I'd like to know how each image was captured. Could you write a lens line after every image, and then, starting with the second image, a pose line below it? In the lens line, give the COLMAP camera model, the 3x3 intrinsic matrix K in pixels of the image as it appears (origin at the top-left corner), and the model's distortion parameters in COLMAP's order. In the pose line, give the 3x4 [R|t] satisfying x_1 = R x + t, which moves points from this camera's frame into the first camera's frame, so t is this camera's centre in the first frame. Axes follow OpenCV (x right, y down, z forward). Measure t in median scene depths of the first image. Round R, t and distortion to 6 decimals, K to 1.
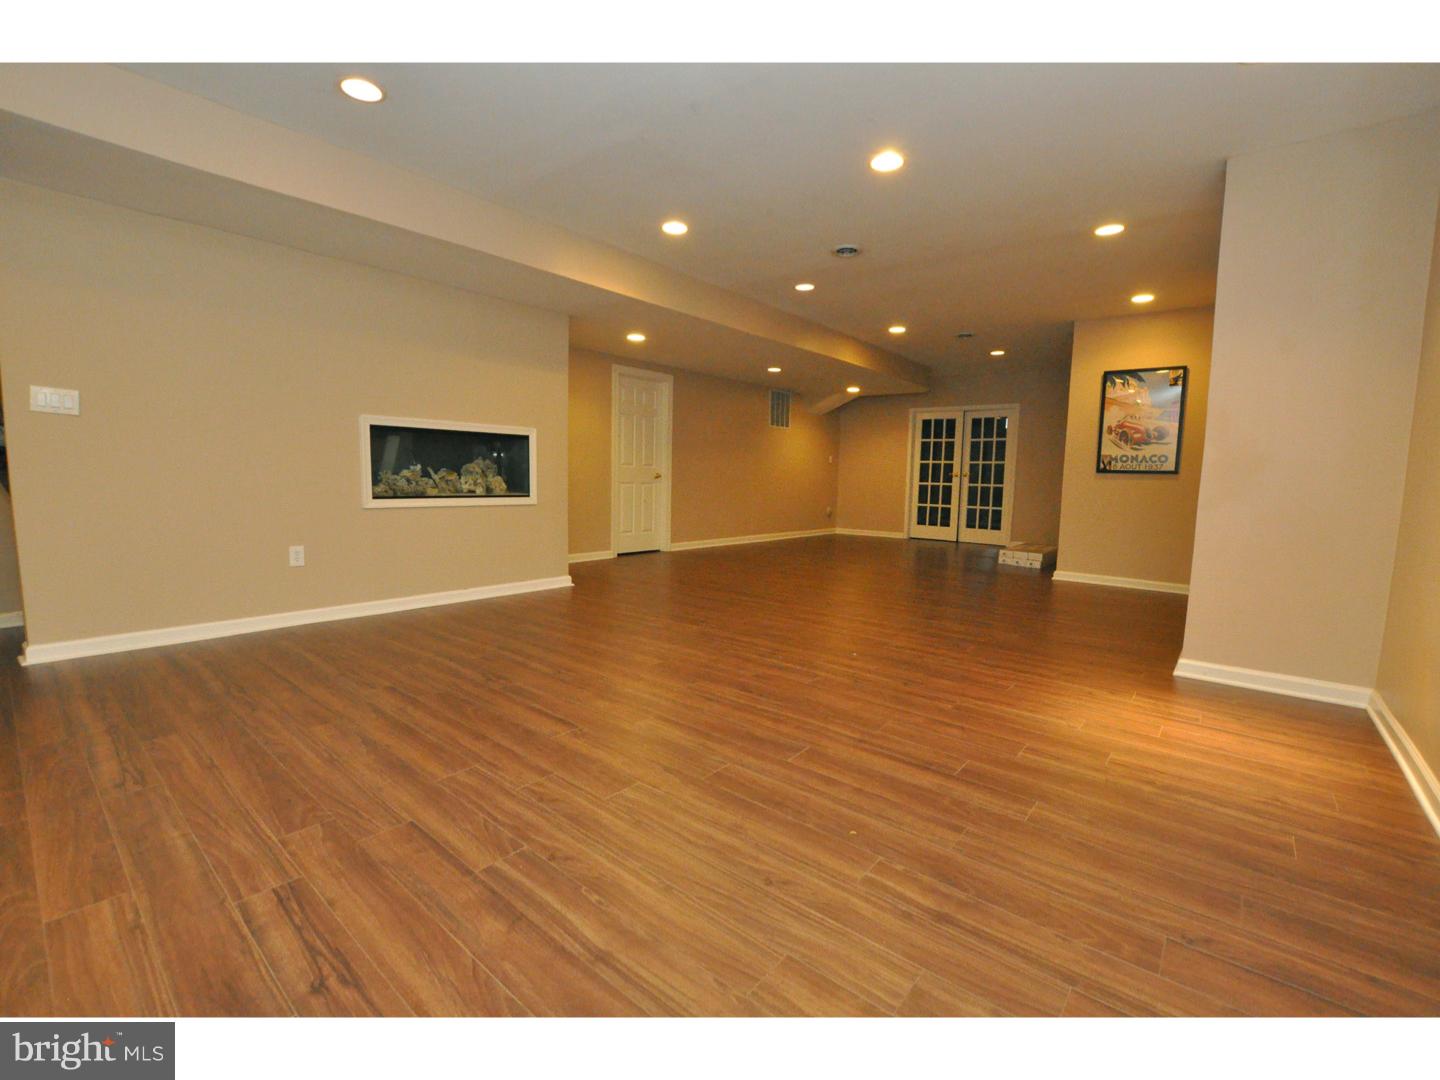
lens RADIAL K [[625.9, 0, 718.7], [0, 625.9, 541.7], [0, 0, 1]] dist [-0.029094, 0.002140]
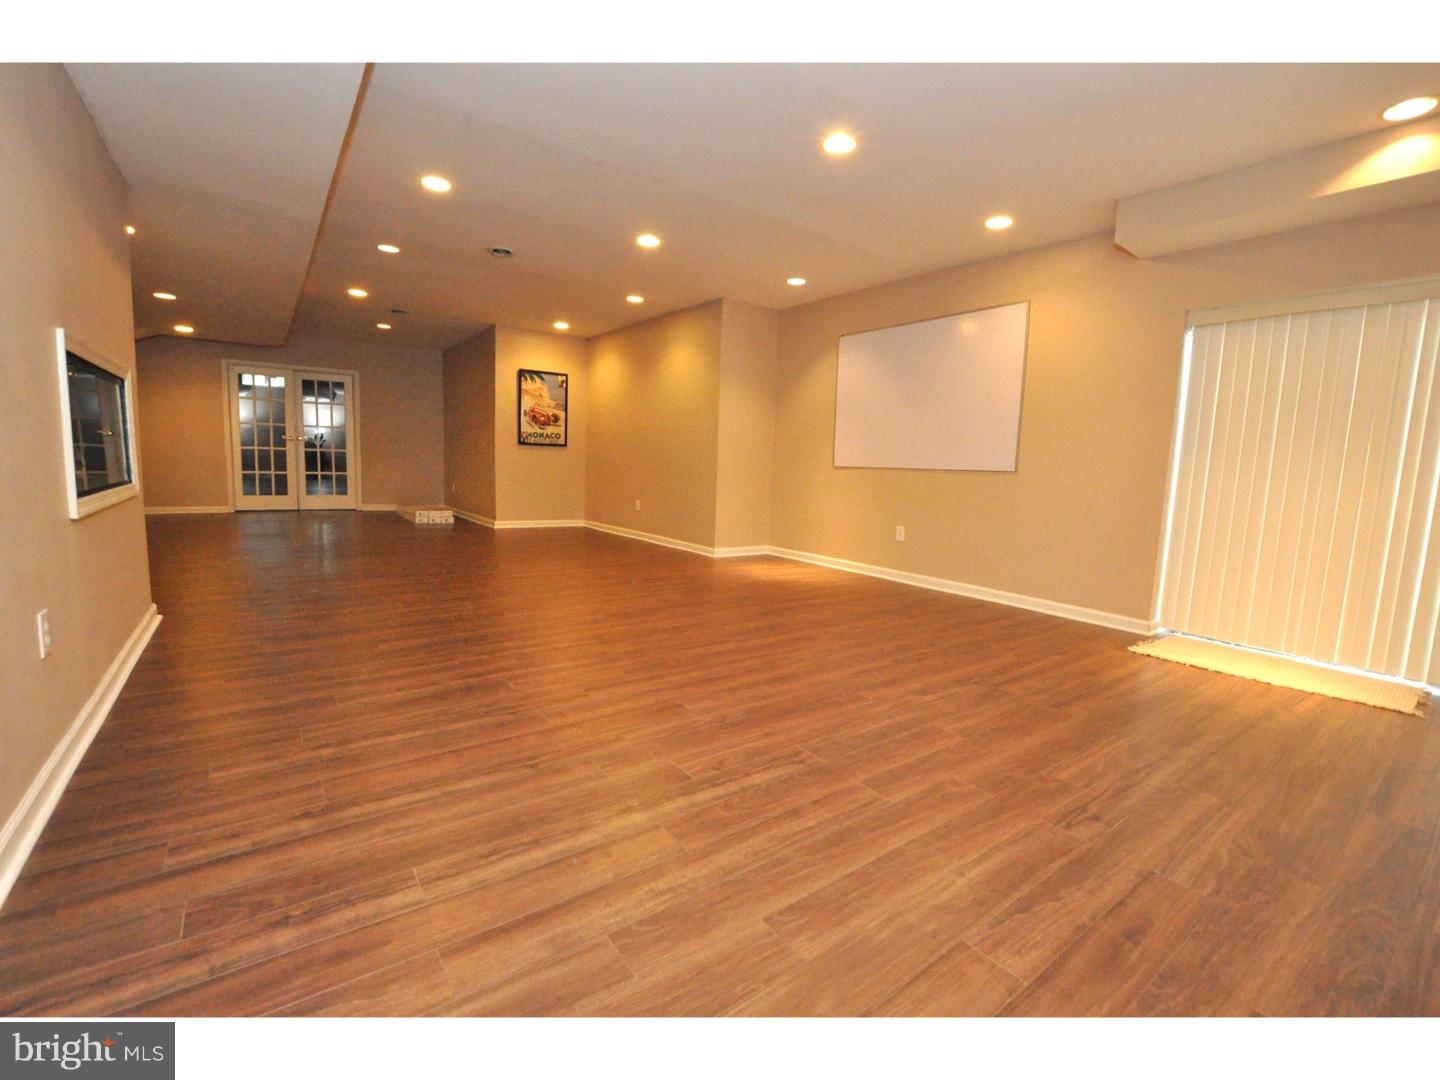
lens RADIAL K [[625.9, 0, 715.5], [0, 625.9, 541.3], [0, 0, 1]] dist [-0.029094, 0.002140]
pose [[0.251704, -0.135739, 0.958238, -0.641059], [0.068632, 0.990126, 0.122228, -0.042768], [-0.965368, 0.035000, 0.258534, 0.264680]]
